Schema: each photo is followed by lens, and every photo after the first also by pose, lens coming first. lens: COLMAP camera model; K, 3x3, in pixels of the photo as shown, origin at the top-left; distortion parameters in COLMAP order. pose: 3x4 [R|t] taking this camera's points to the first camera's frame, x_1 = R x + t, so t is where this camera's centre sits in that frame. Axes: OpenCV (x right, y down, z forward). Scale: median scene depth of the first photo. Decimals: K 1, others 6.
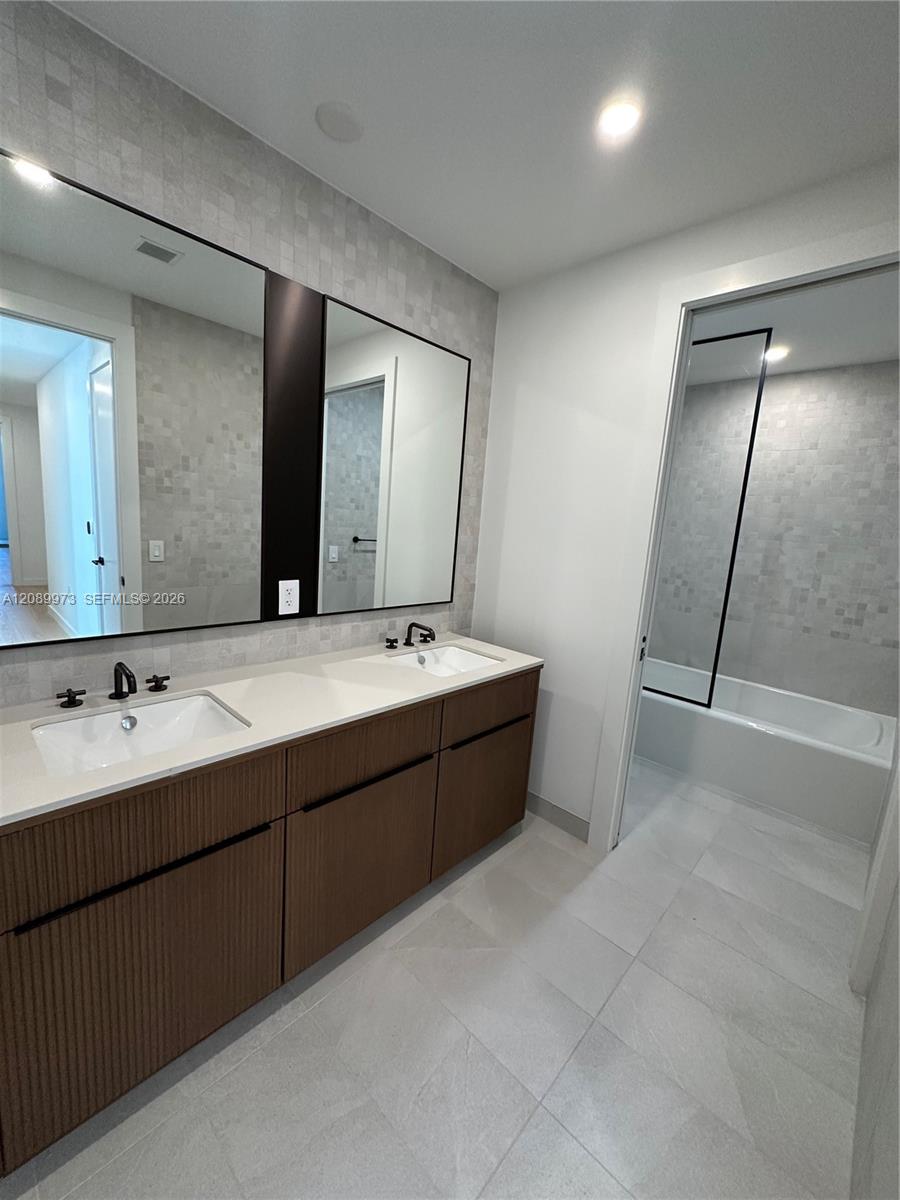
lens RADIAL K [[483.6, 0, 446.5], [0, 483.6, 600.8], [0, 0, 1]] dist [-0.000782, -0.000017]
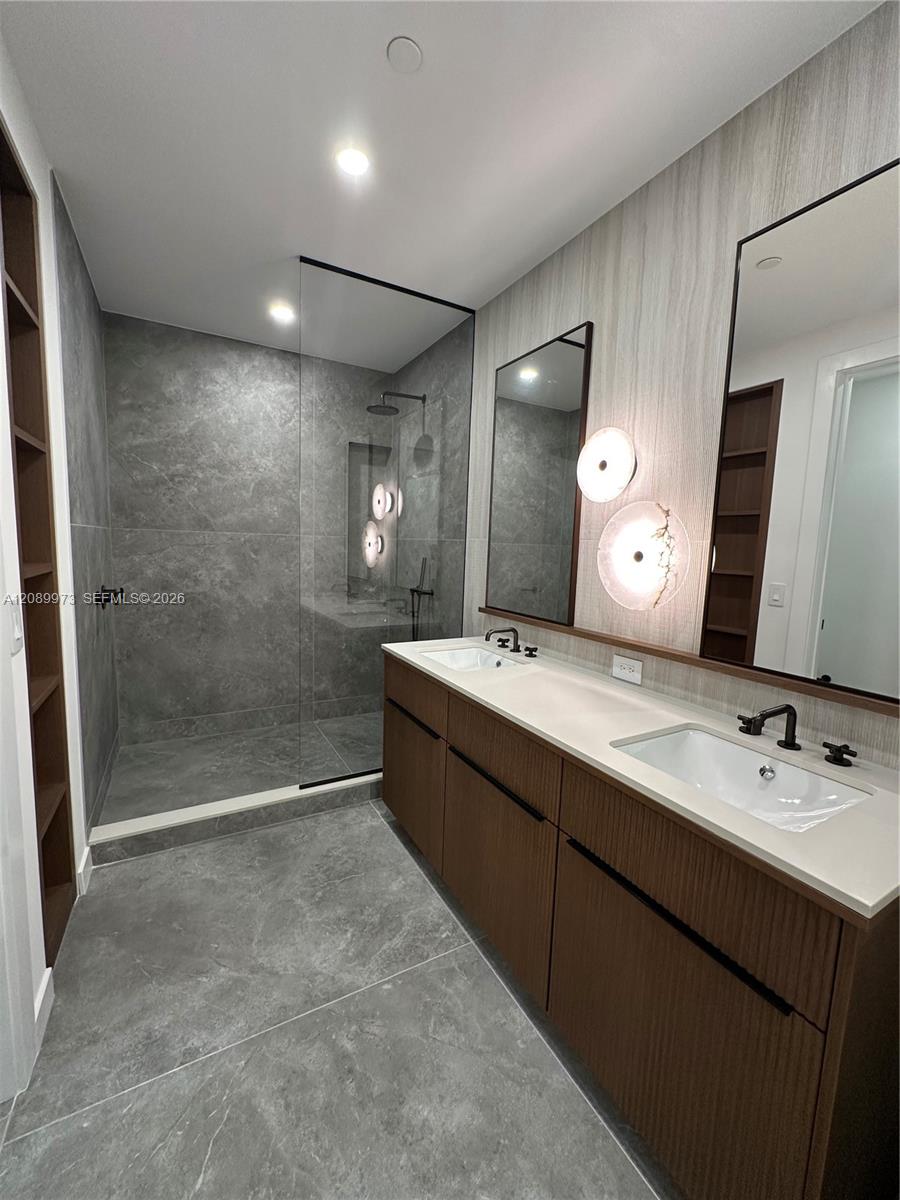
lens RADIAL K [[483.6, 0, 449.2], [0, 483.6, 596.7], [0, 0, 1]] dist [-0.000782, -0.000017]
pose [[-0.277276, 0.029361, -0.960342, 0.742401], [-0.203039, 0.975169, 0.088437, -0.061356], [0.939092, 0.219509, -0.264430, 0.995045]]
